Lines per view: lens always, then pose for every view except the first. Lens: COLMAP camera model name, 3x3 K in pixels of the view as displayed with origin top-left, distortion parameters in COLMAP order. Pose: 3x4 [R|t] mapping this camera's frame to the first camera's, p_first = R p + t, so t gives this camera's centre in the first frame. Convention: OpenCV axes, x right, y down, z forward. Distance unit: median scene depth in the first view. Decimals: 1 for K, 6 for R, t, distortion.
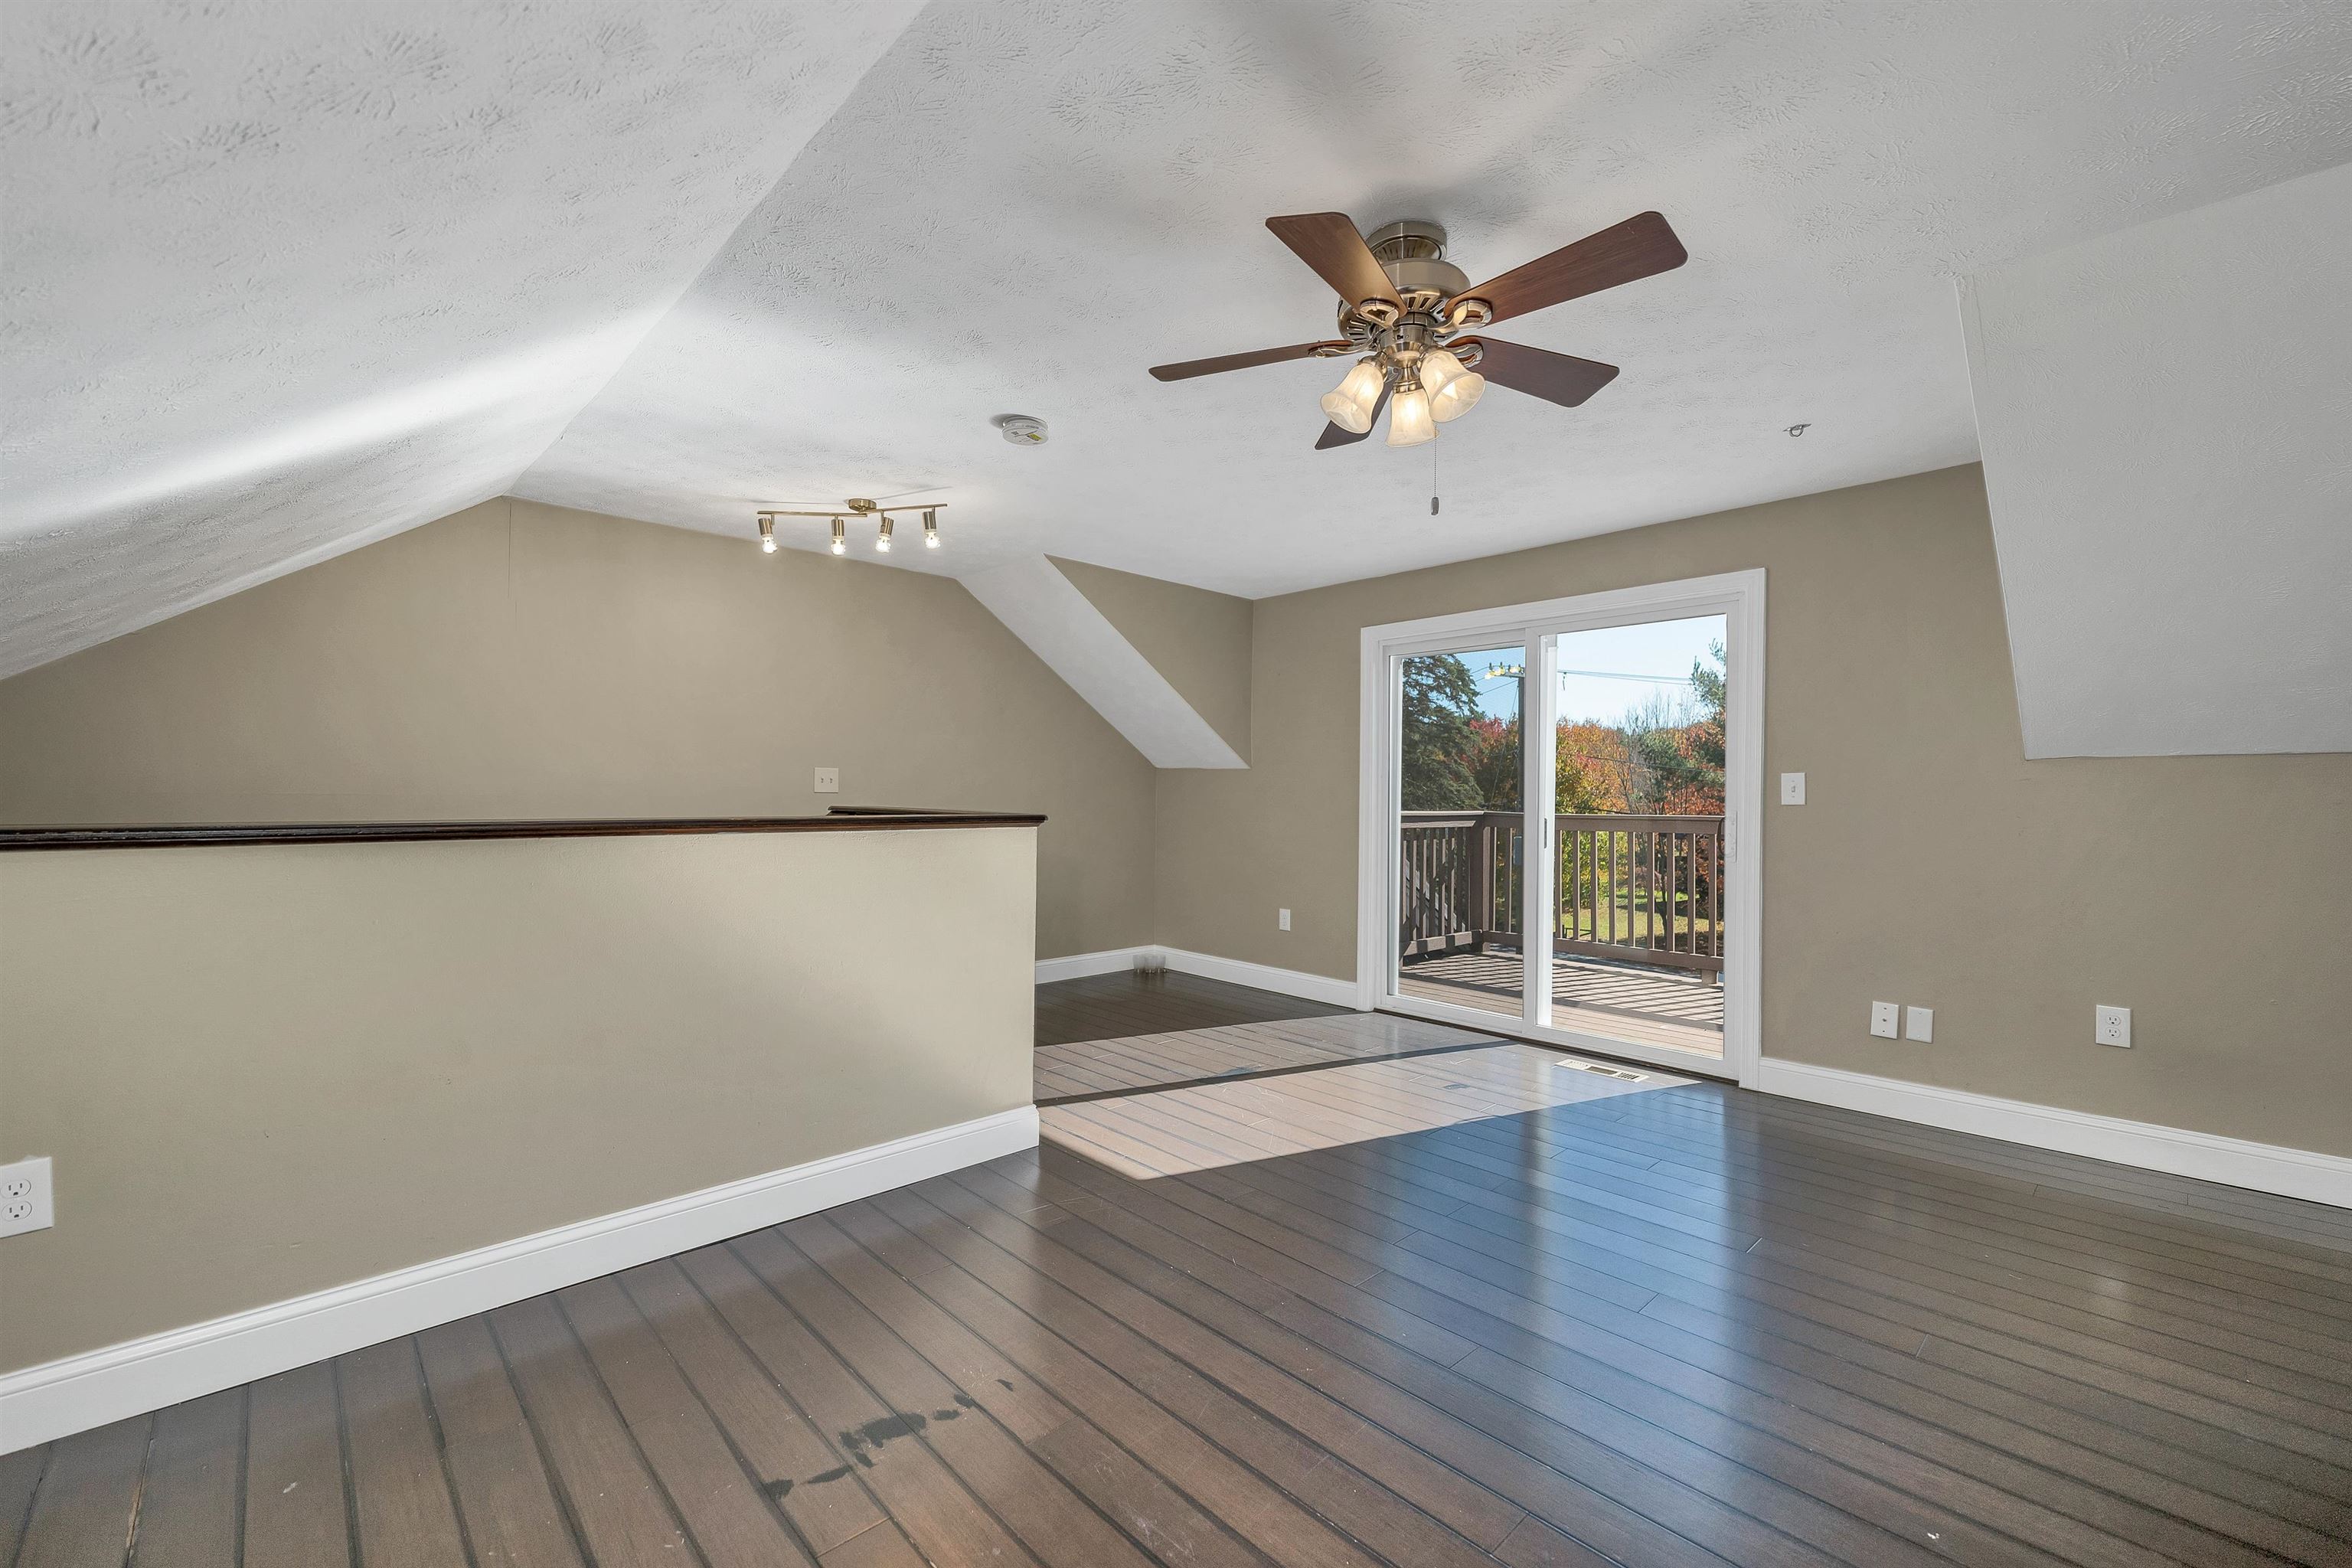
lens RADIAL K [[958.2, 0, 1175.8], [0, 958.2, 793.3], [0, 0, 1]] dist [0.000155, 0.000039]
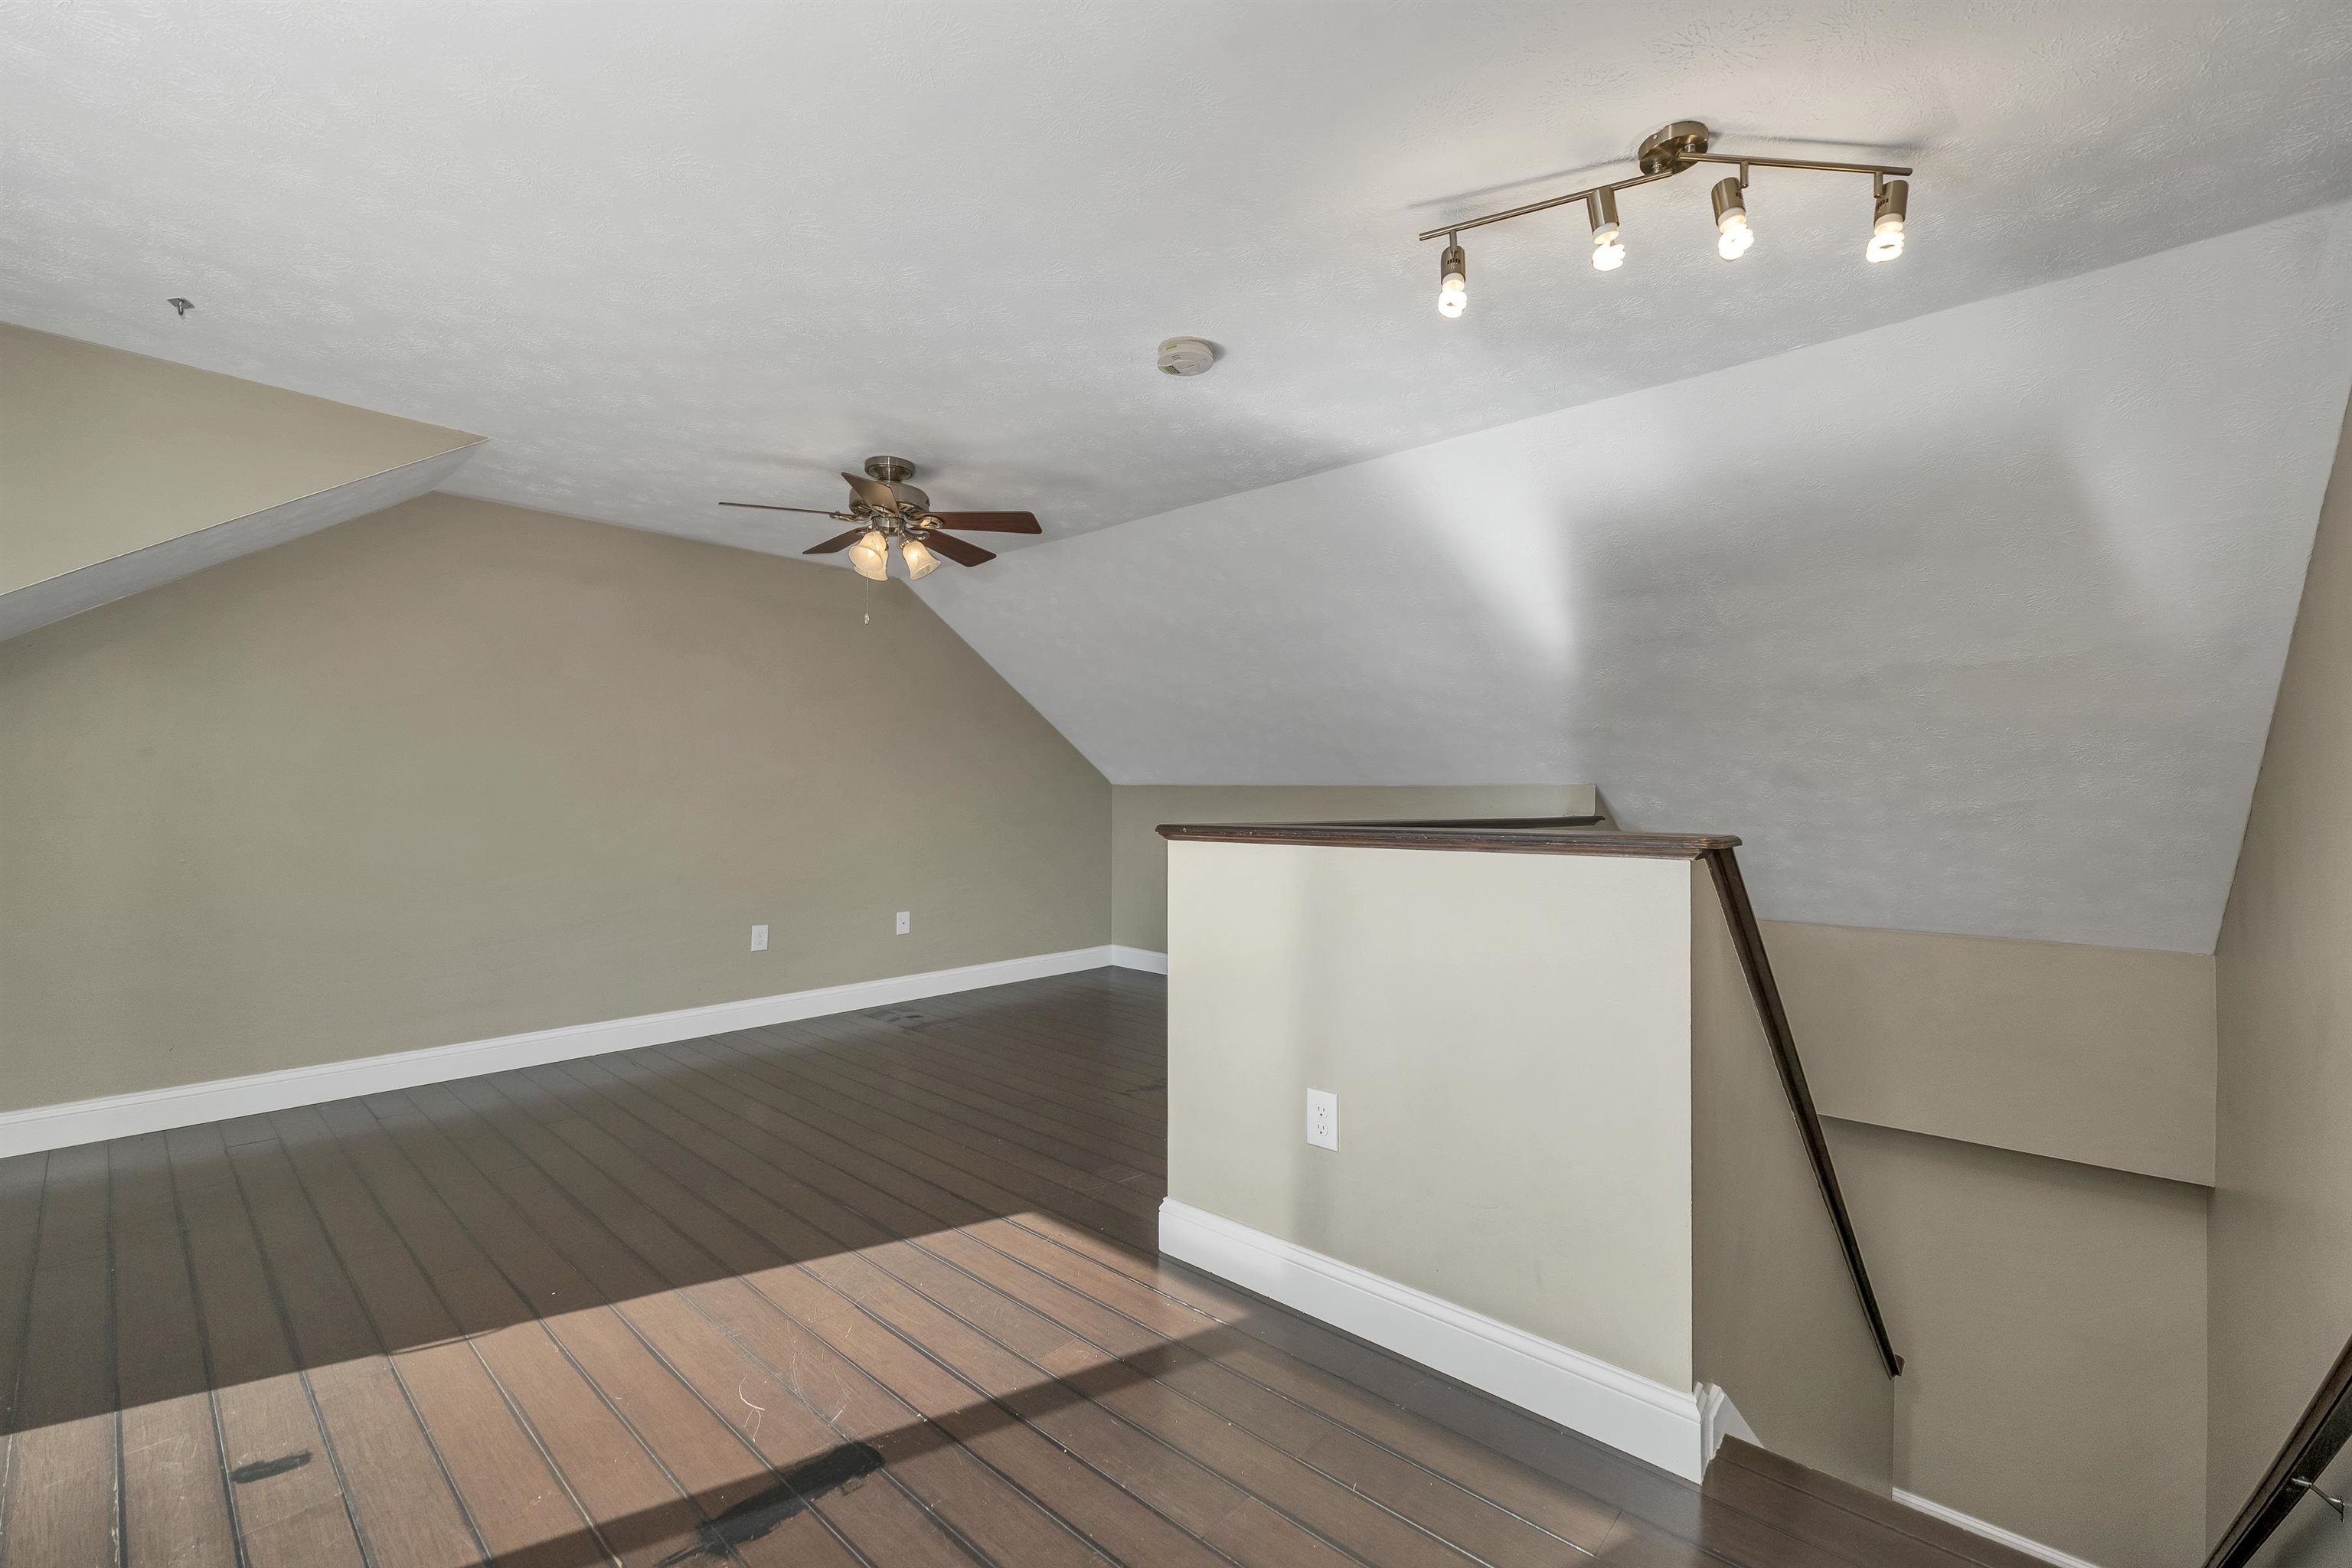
lens RADIAL K [[981.6, 0, 1170.8], [0, 981.6, 788.5], [0, 0, 1]] dist [0.000021, -0.000059]
pose [[-0.997506, -0.014205, -0.069143, -0.076183], [-0.013401, 0.999837, -0.012078, 0.004508], [0.069303, -0.011121, -0.997534, 1.510585]]
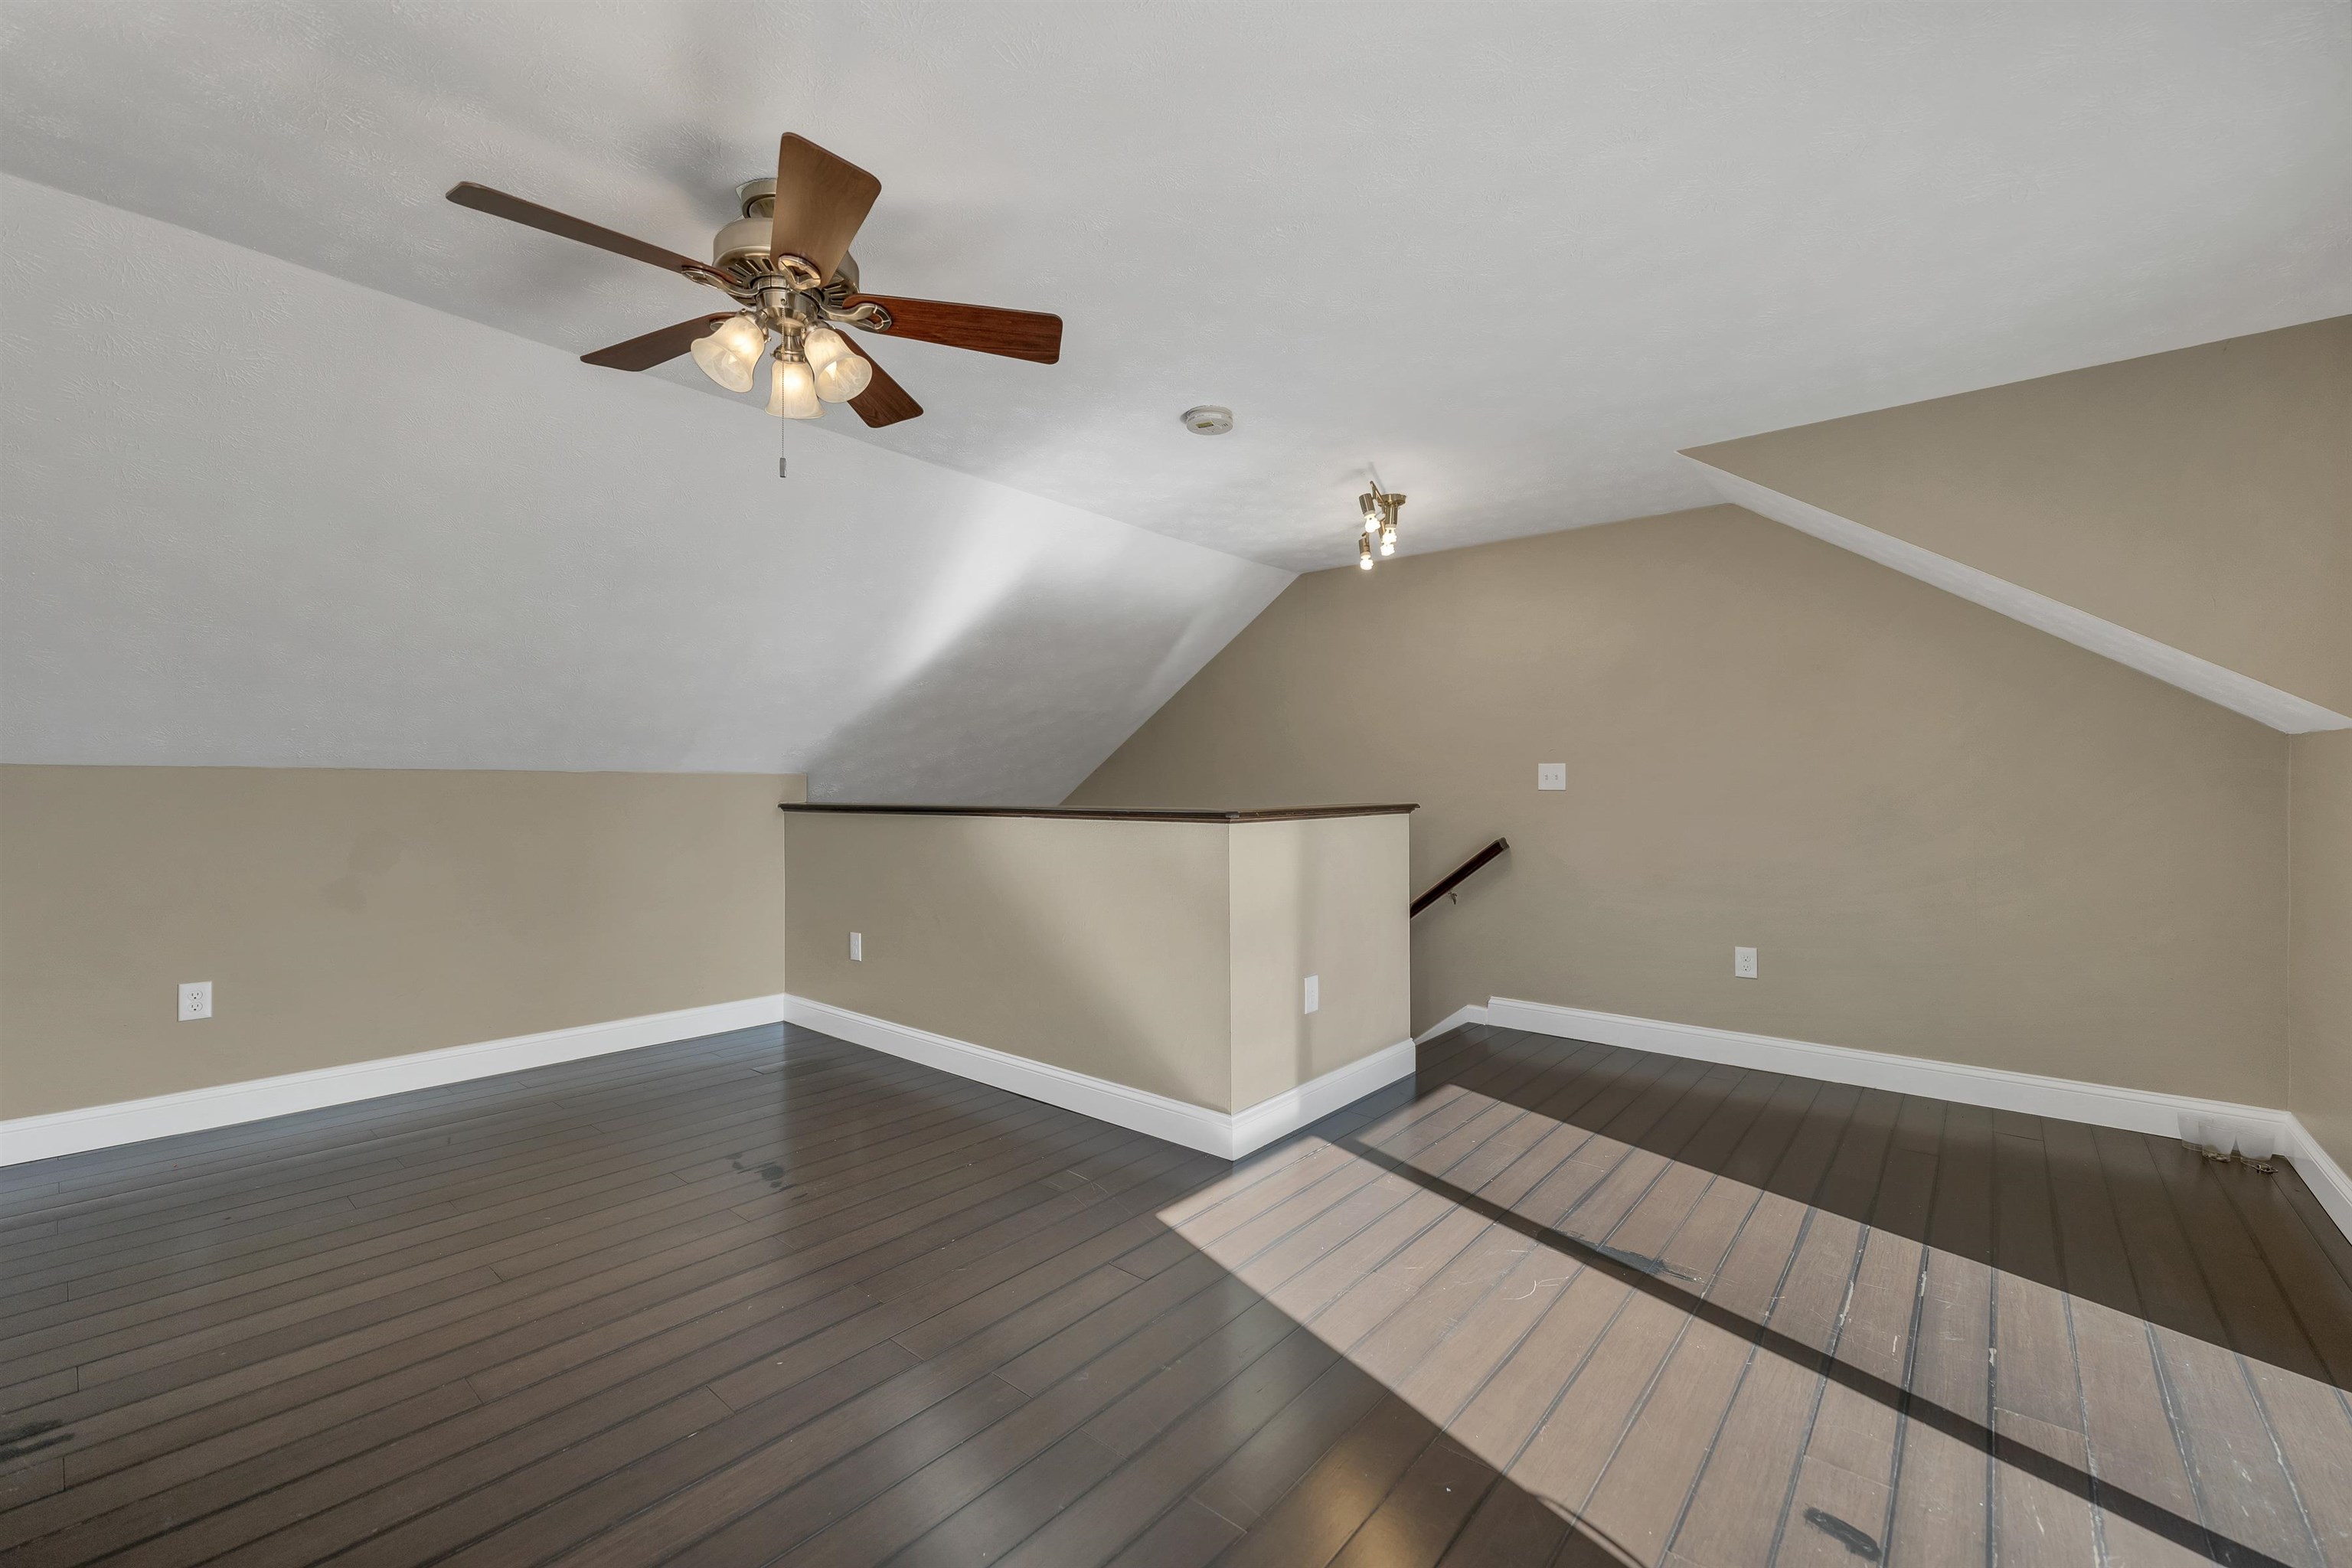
lens RADIAL K [[958.2, 0, 1175.8], [0, 958.2, 793.3], [0, 0, 1]] dist [0.000155, 0.000039]
pose [[0.106786, -0.004610, -0.994271, 0.668801], [0.000930, 0.999989, -0.004537, 0.007184], [0.994282, -0.000440, 0.106790, 0.710980]]
